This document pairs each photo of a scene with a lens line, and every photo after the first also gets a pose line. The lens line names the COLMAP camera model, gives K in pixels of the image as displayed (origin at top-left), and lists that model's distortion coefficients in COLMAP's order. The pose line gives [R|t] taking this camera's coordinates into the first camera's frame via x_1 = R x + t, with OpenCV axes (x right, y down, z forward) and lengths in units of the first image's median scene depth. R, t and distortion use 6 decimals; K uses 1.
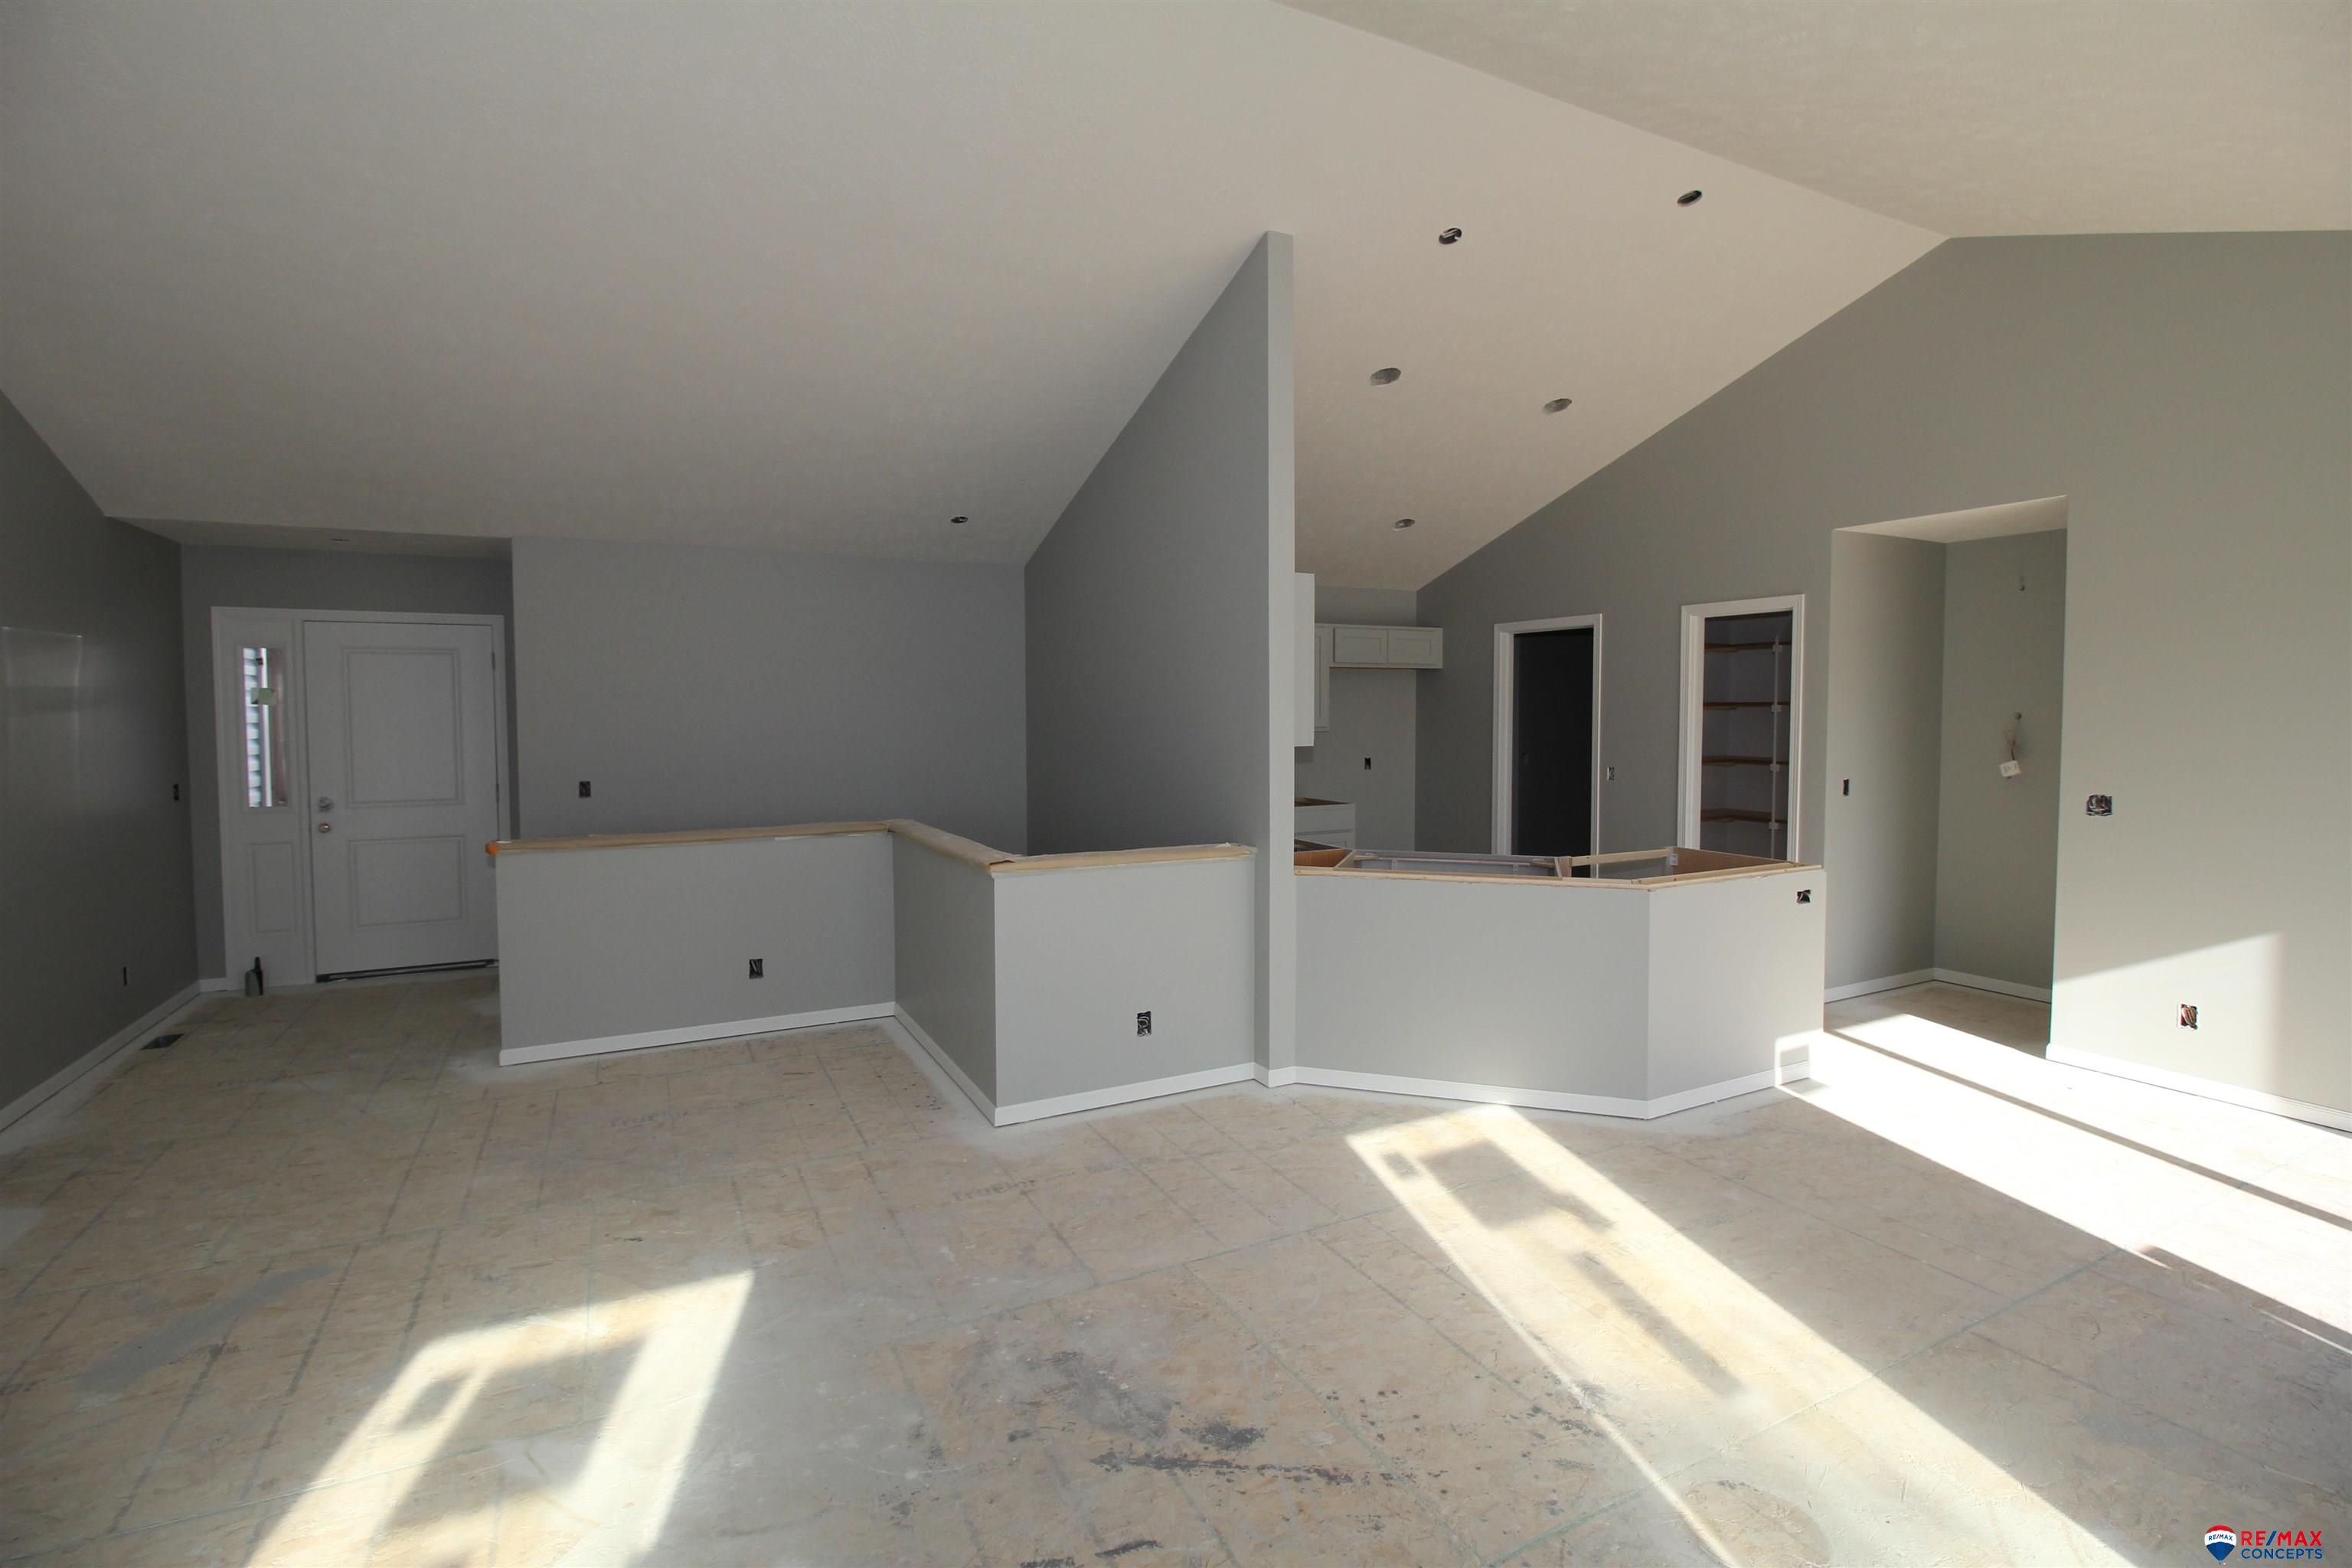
lens RADIAL K [[1086.5, 0, 1186.7], [0, 1086.5, 752.3], [0, 0, 1]] dist [-0.003668, -0.010542]
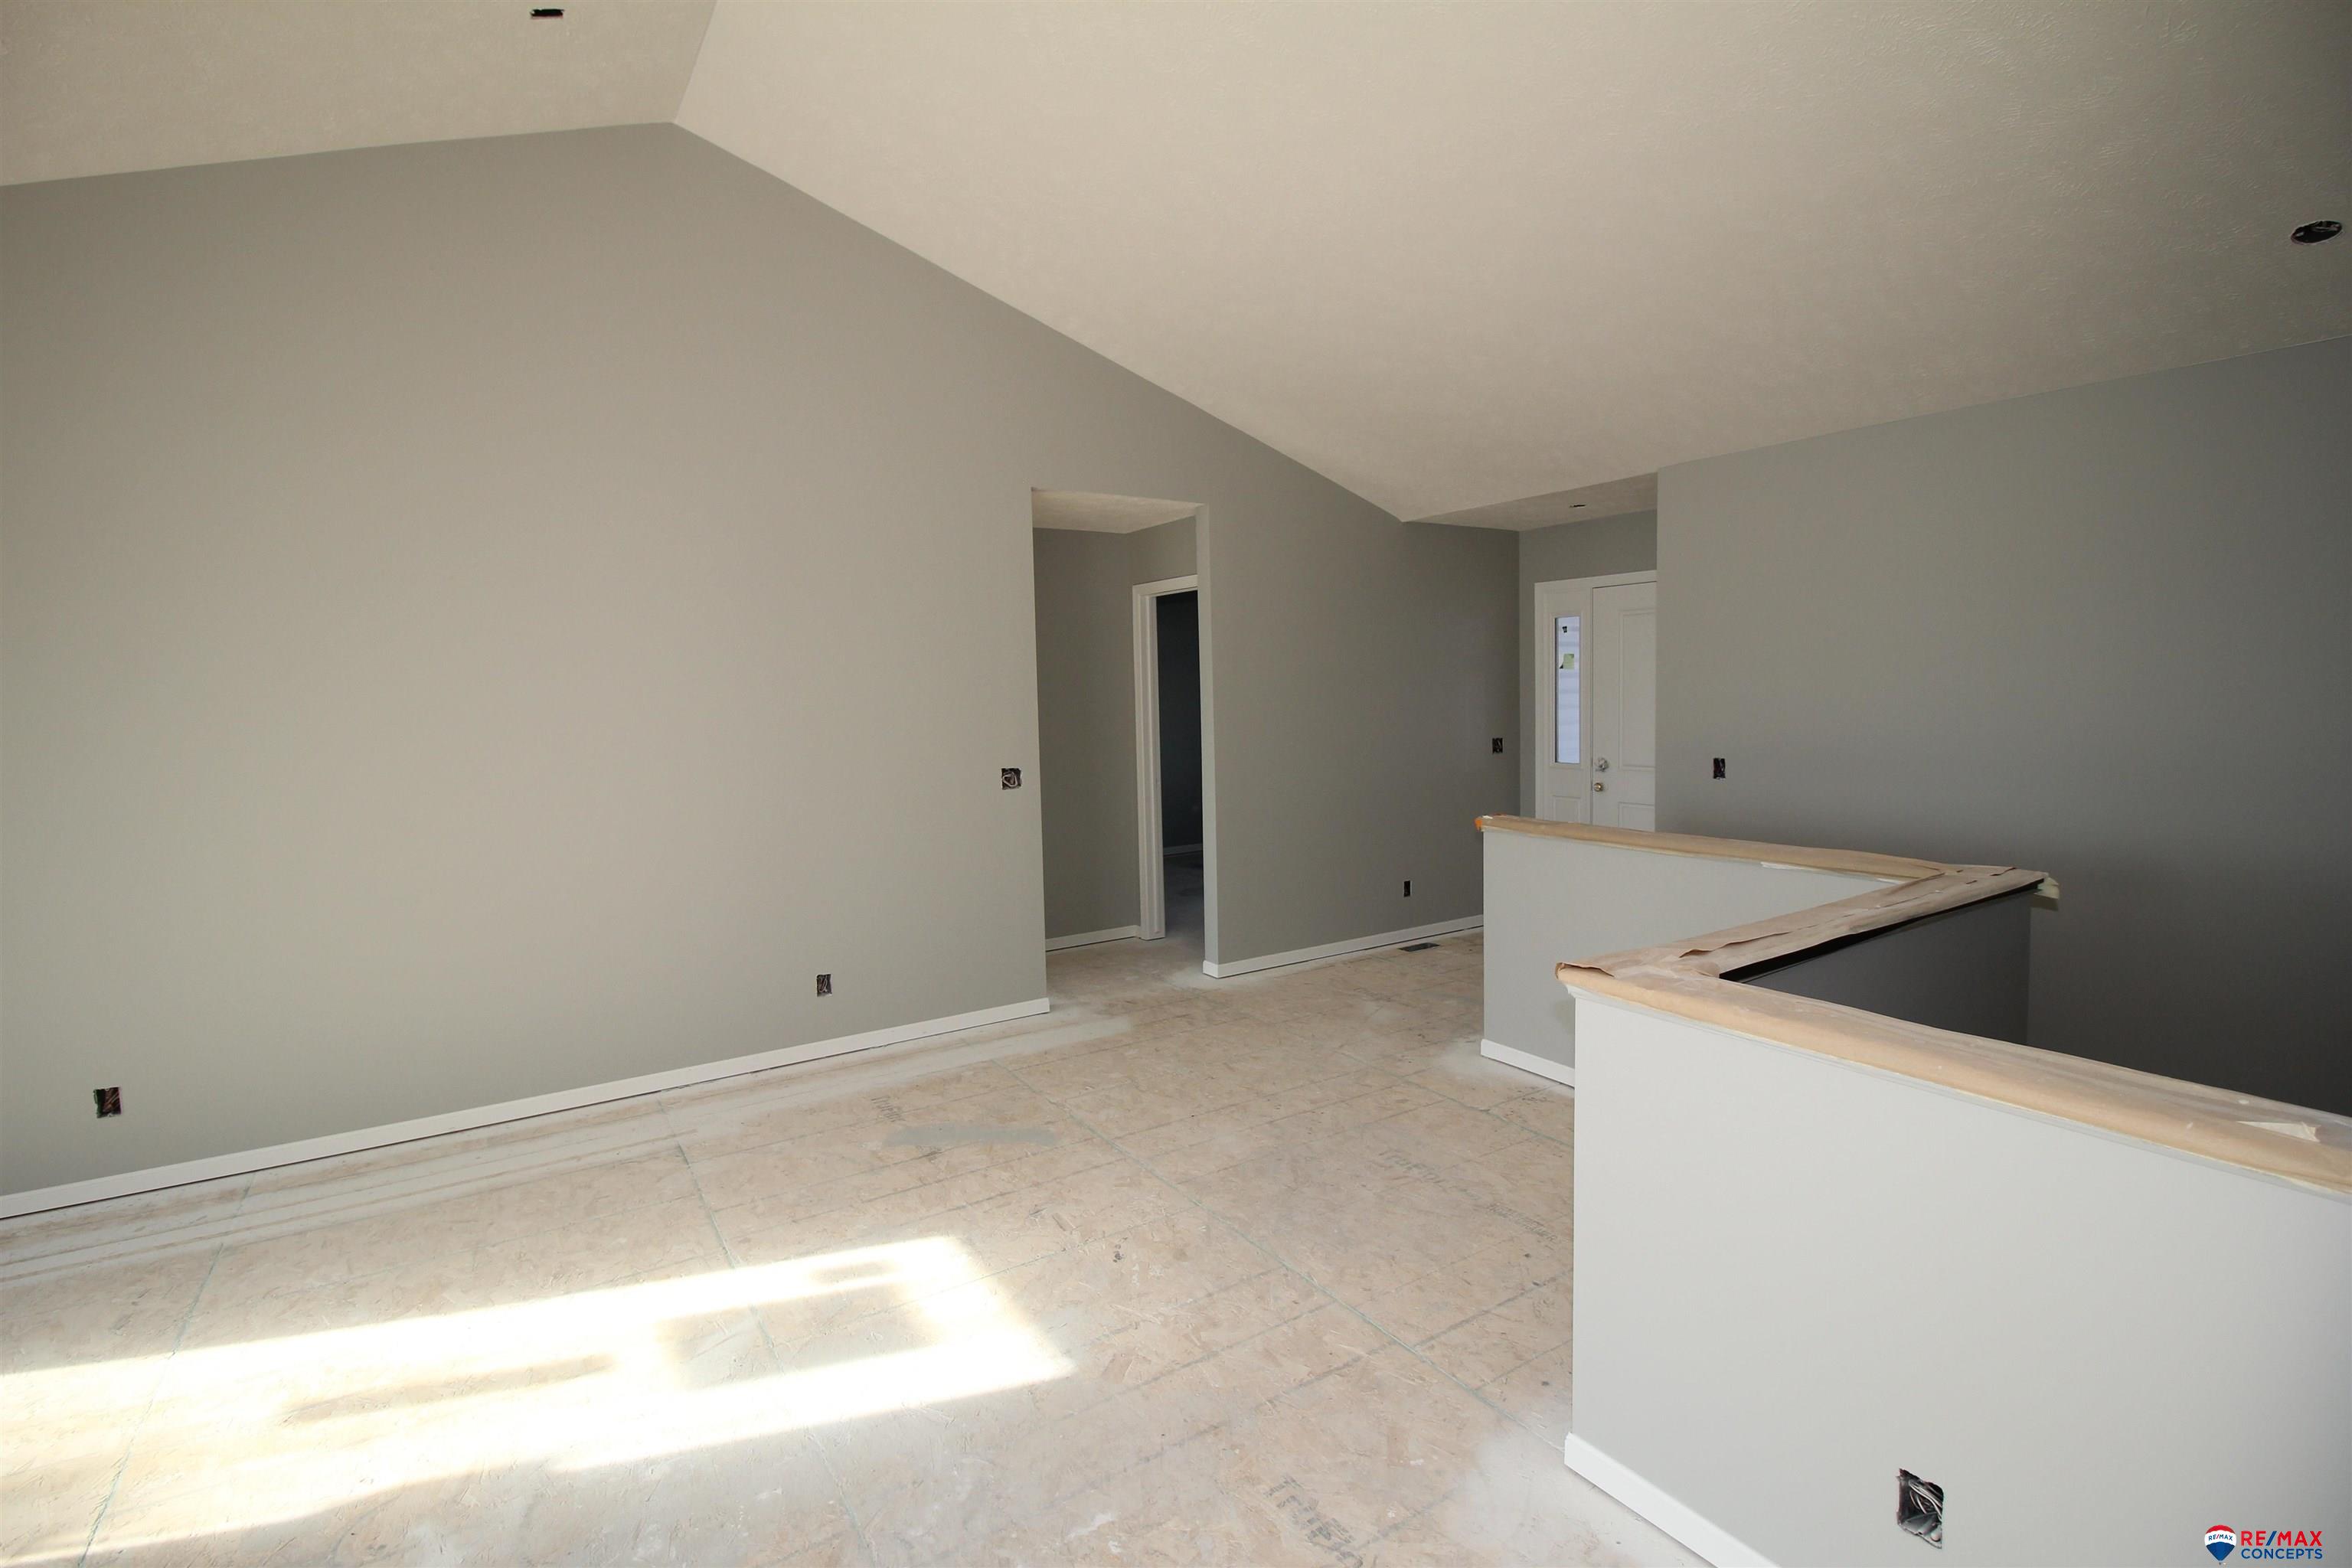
lens RADIAL K [[1086.5, 0, 1179.9], [0, 1086.5, 753.6], [0, 0, 1]] dist [-0.003668, -0.010542]
pose [[0.096408, 0.060601, -0.993495, 0.280343], [-0.019974, 0.998062, 0.058942, -0.021946], [0.995141, 0.014161, 0.097431, 0.704627]]
